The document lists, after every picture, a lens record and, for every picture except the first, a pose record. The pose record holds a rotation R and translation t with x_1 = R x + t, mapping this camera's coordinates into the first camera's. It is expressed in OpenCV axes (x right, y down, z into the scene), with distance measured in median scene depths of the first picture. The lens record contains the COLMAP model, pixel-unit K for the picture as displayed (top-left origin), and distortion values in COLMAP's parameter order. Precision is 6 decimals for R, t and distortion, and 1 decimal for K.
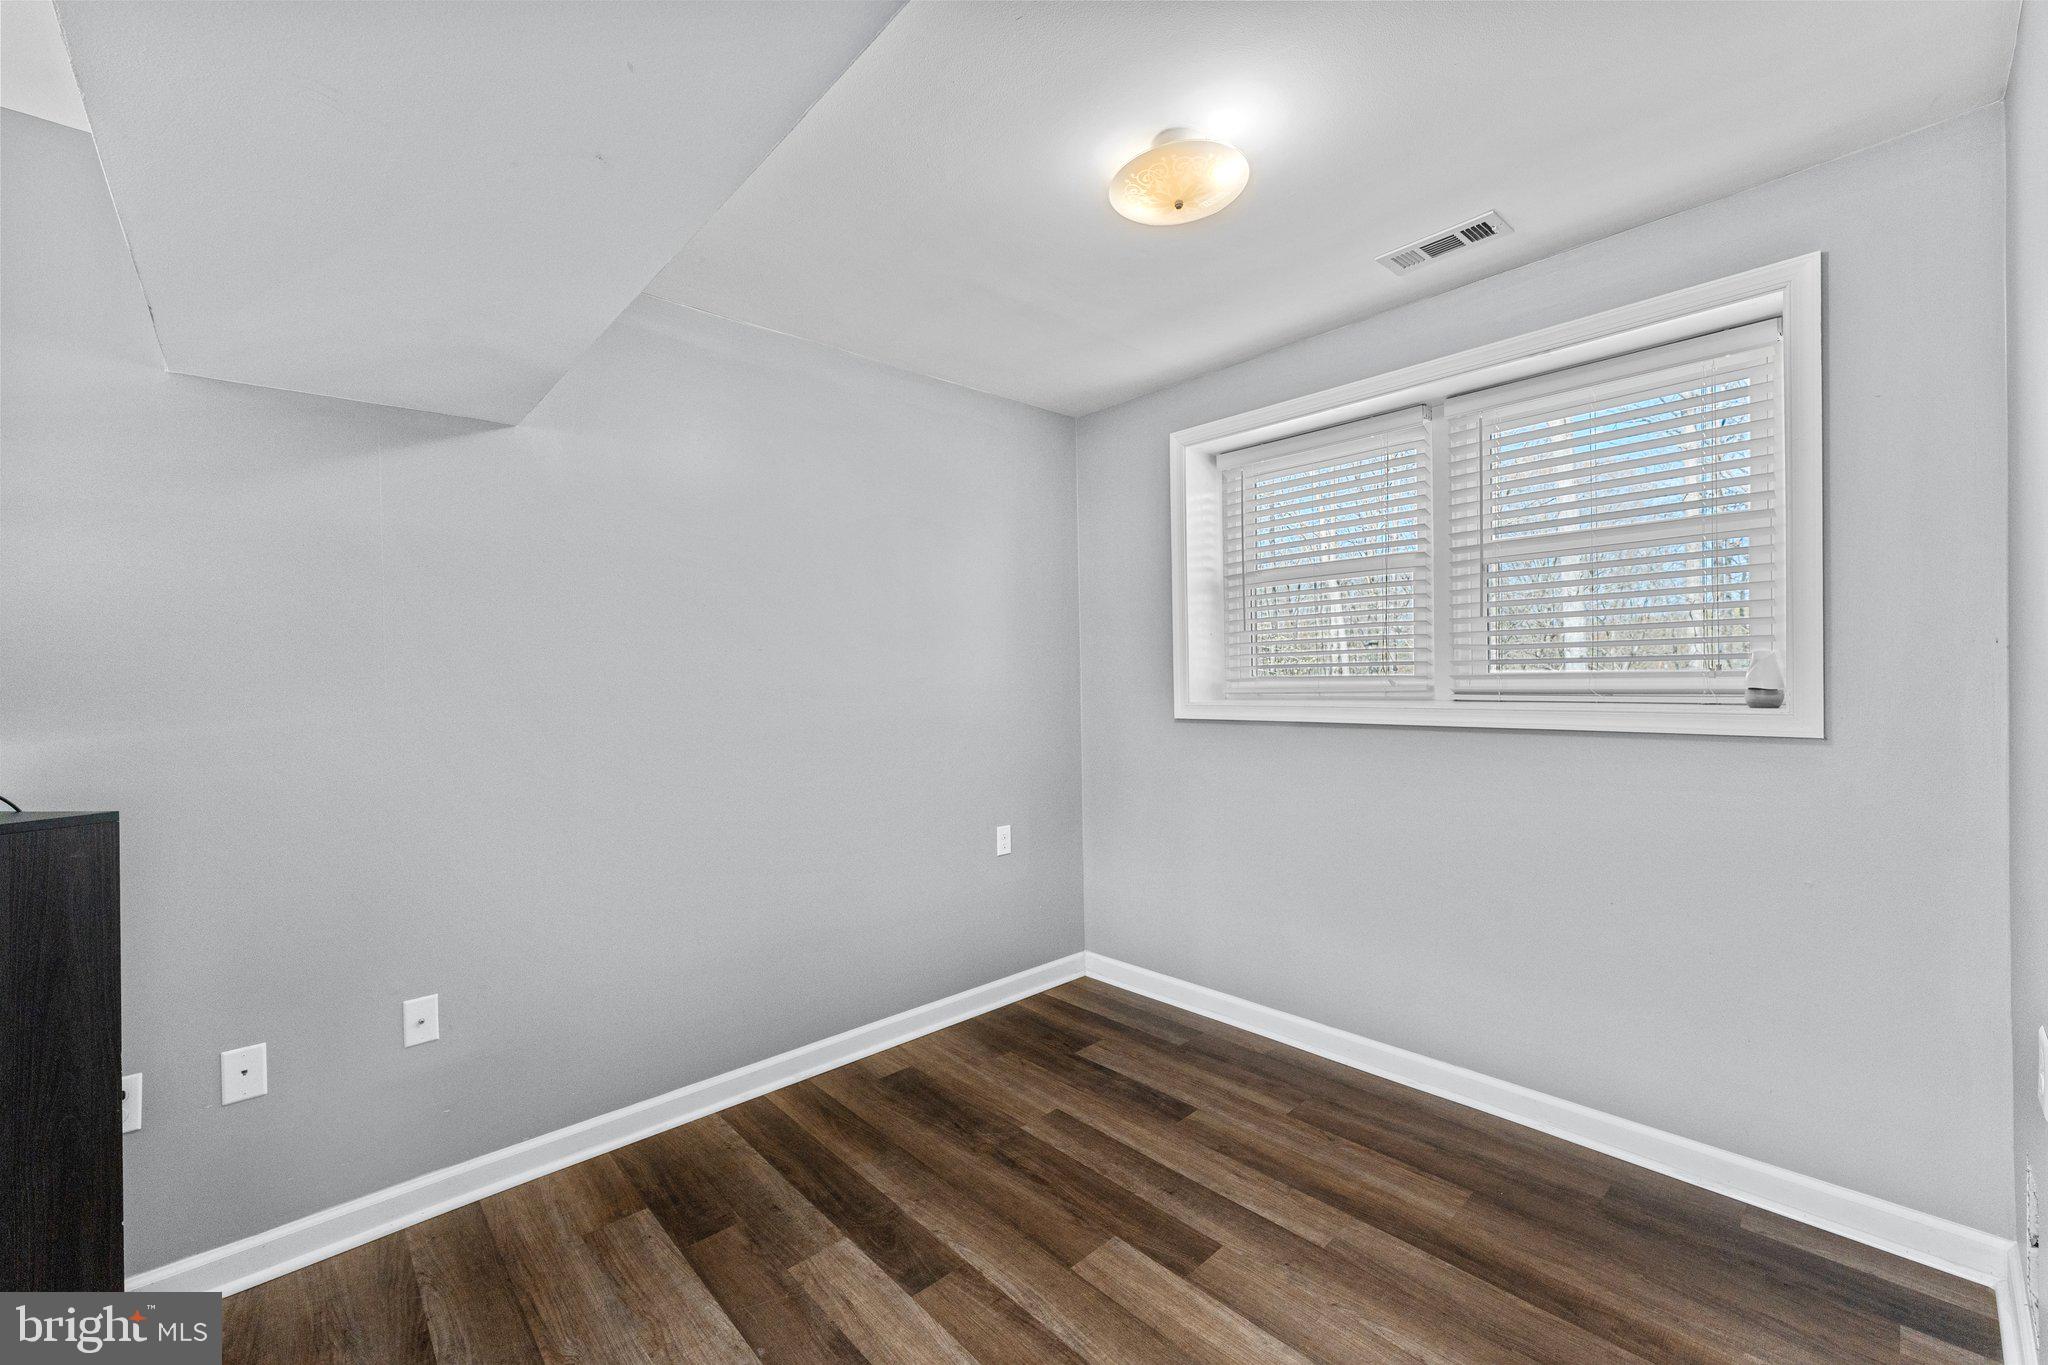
lens RADIAL K [[827.2, 0, 1022.0], [0, 827.2, 687.5], [0, 0, 1]] dist [0.001126, 0.000956]
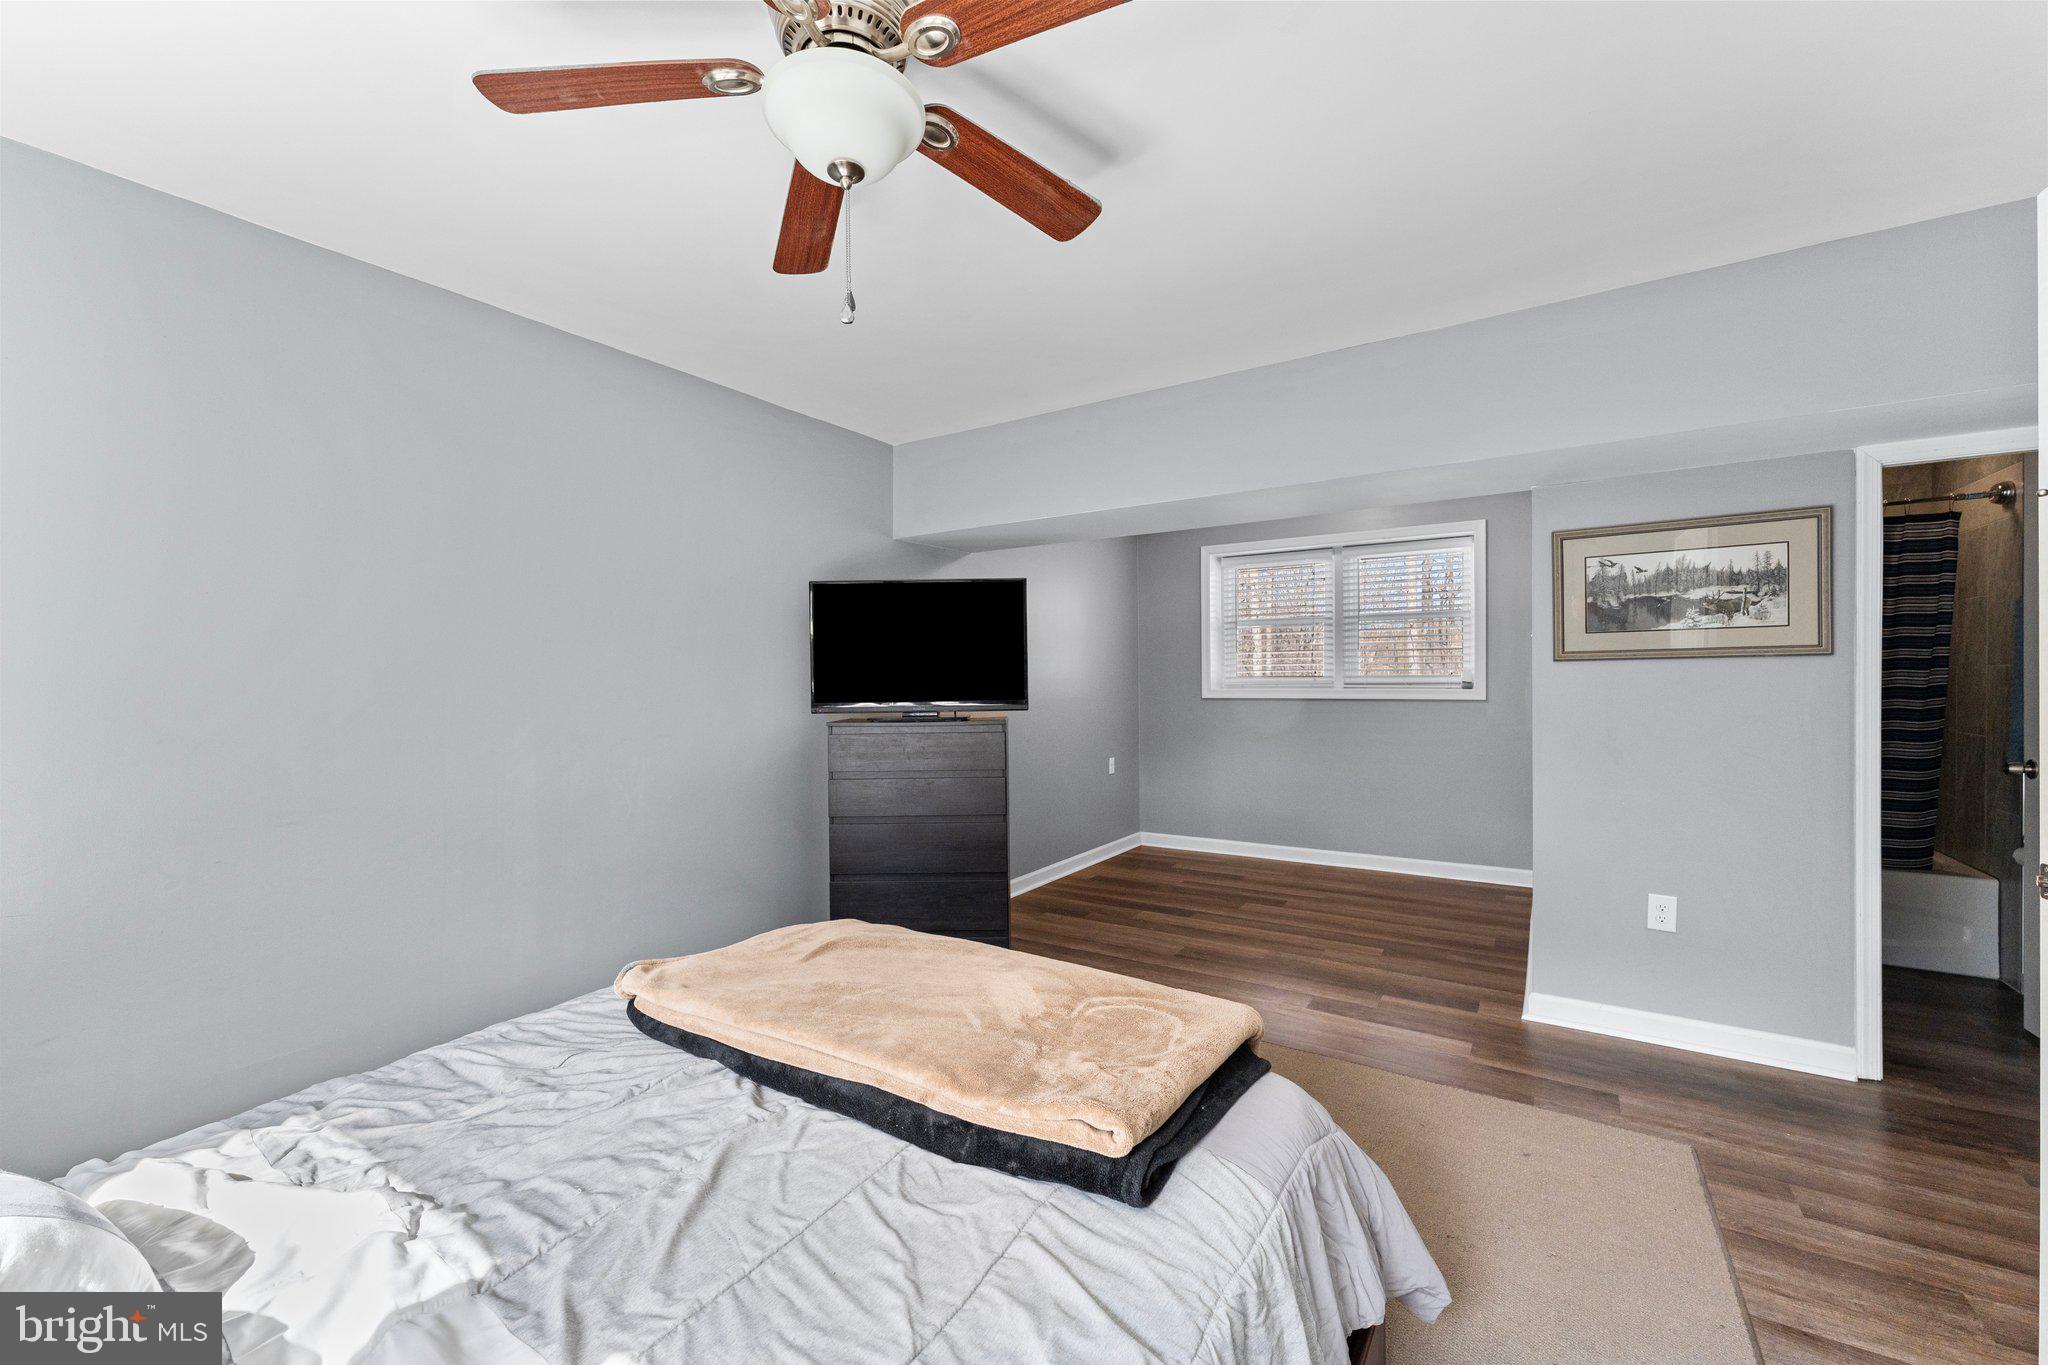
lens RADIAL K [[827.2, 0, 1024.8], [0, 827.2, 680.3], [0, 0, 1]] dist [0.001126, 0.000956]
pose [[0.968212, 0.006982, 0.250033, -0.980348], [-0.004243, 0.999925, -0.011492, 0.030224], [-0.250095, 0.010066, 0.968169, -1.040792]]
